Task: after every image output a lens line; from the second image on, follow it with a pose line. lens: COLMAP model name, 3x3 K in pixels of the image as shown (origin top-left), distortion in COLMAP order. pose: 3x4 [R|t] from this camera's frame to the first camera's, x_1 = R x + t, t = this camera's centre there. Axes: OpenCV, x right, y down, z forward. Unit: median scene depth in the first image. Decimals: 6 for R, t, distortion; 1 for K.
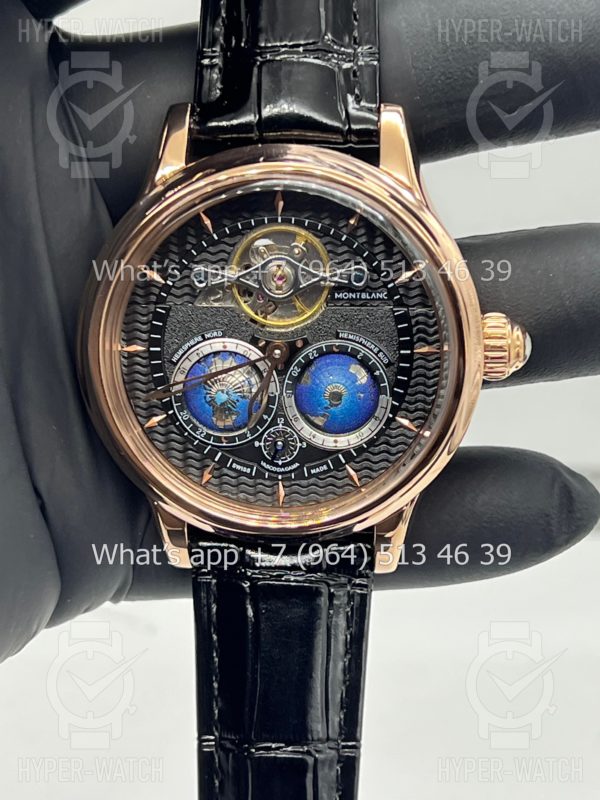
lens RADIAL K [[1925.0, 0, 295.7], [0, 1925.0, 404.3], [0, 0, 1]] dist [0.185250, 0.000000]
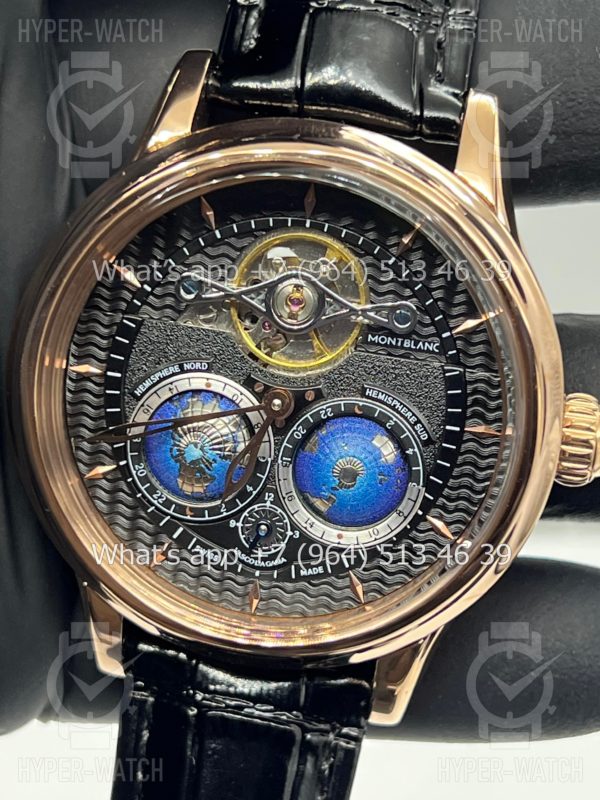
lens RADIAL K [[1925.0, 0, 301.1], [0, 1925.0, 400.7], [0, 0, 1]] dist [0.185250, 0.000000]
pose [[0.988484, 0.146814, -0.036669, 0.025462], [-0.148072, 0.988382, -0.034301, -0.004147], [0.031208, 0.039336, 0.998739, 0.272453]]
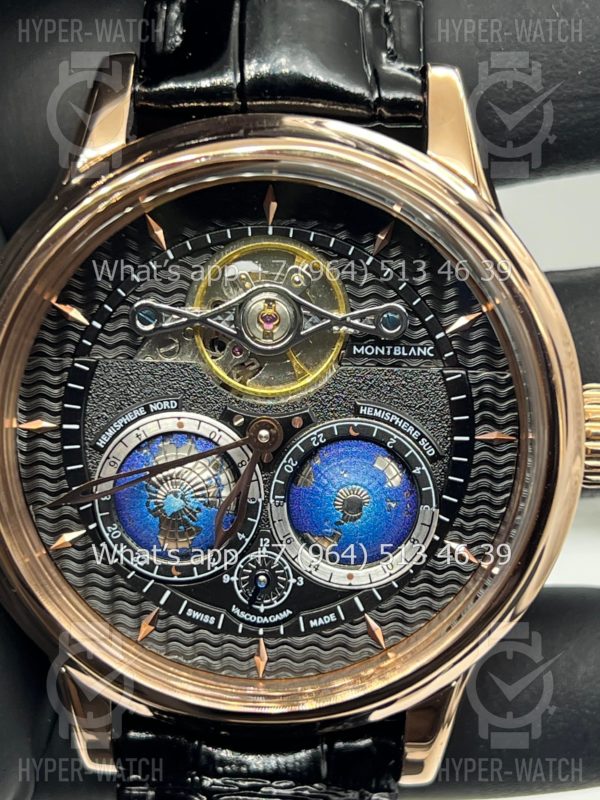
lens RADIAL K [[1925.0, 0, 301.0], [0, 1925.0, 401.8], [0, 0, 1]] dist [0.185250, 0.000000]
pose [[0.998465, 0.022927, 0.050415, -0.029168], [-0.018634, 0.996289, -0.084025, 0.015553], [-0.052154, 0.082956, 0.995188, 0.357487]]
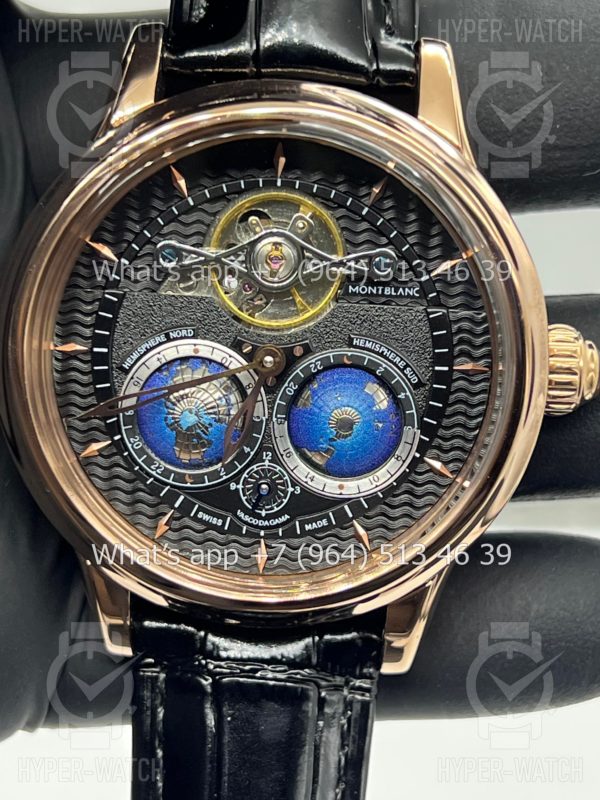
lens RADIAL K [[1925.0, 0, 300.9], [0, 1925.0, 405.4], [0, 0, 1]] dist [0.185250, 0.000000]
pose [[0.997754, 0.047089, 0.047642, -0.030887], [-0.043471, 0.996286, -0.074326, 0.043487], [-0.050965, 0.072088, 0.996095, 0.267650]]
